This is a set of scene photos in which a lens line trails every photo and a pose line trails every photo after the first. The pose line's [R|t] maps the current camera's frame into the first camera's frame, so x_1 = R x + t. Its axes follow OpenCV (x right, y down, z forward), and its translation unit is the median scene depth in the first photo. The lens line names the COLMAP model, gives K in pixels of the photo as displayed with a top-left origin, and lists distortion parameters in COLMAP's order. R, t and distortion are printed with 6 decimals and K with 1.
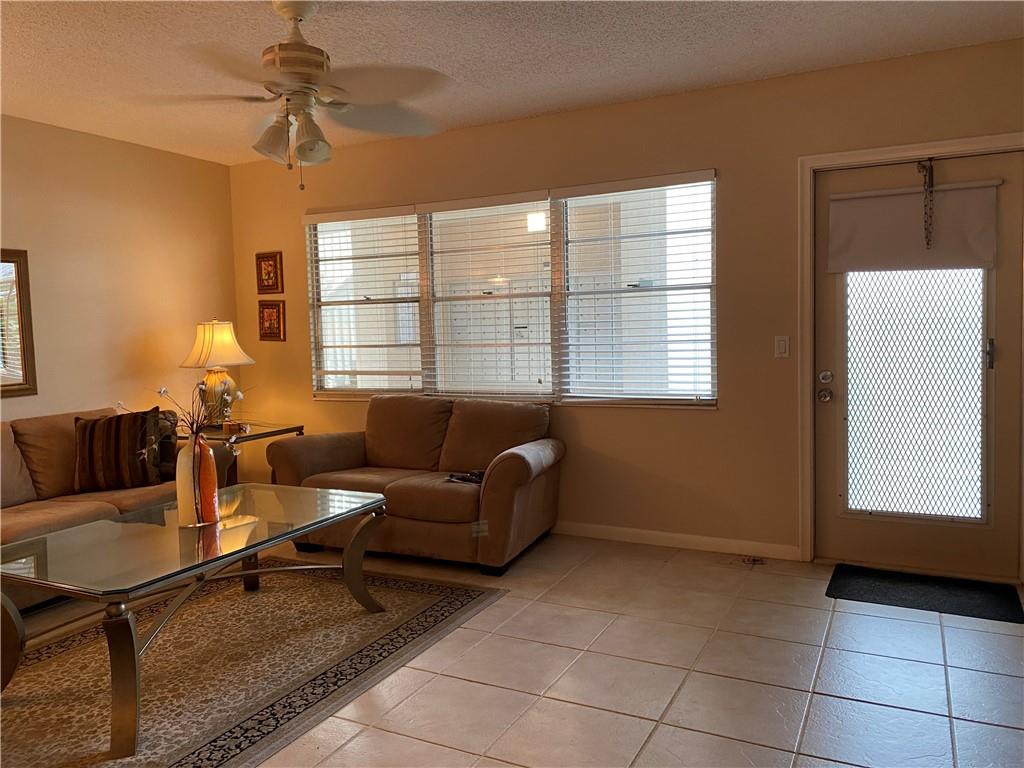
lens RADIAL K [[774.4, 0, 512.0], [0, 774.4, 384.0], [0, 0, 1]] dist [0.036161, -0.051948]
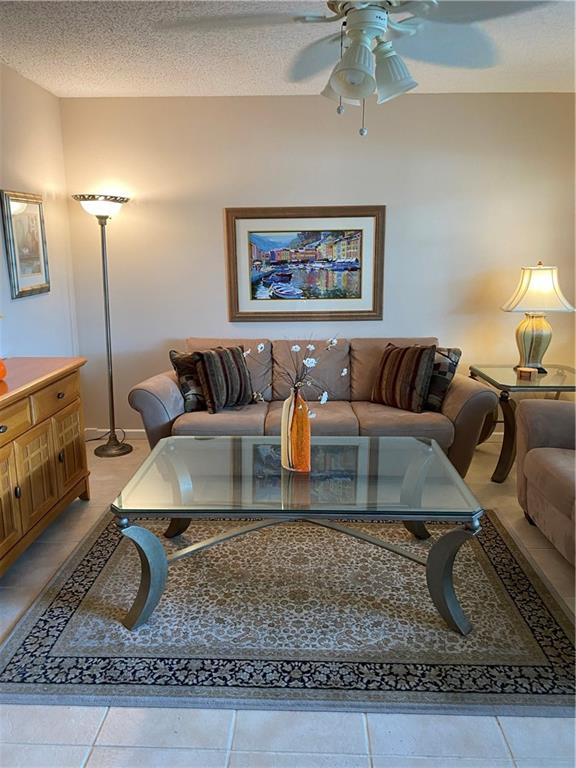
lens RADIAL K [[580.8, 0, 288.0], [0, 580.8, 384.0], [0, 0, 1]] dist [0.036161, -0.051948]
pose [[0.420150, 0.224896, -0.879145, 0.279859], [-0.075229, 0.974101, 0.213234, -0.108069], [0.904331, -0.023453, 0.426187, 0.605977]]
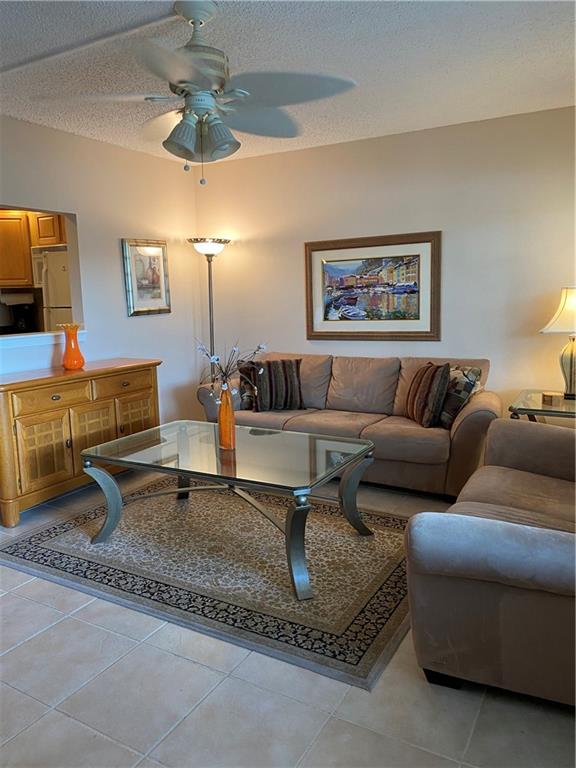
lens RADIAL K [[580.8, 0, 288.0], [0, 580.8, 384.0], [0, 0, 1]] dist [0.036161, -0.051948]
pose [[-0.055625, 0.182799, -0.981576, 0.551044], [-0.049155, 0.981404, 0.185552, -0.119784], [0.997241, 0.058570, -0.045605, 1.089540]]
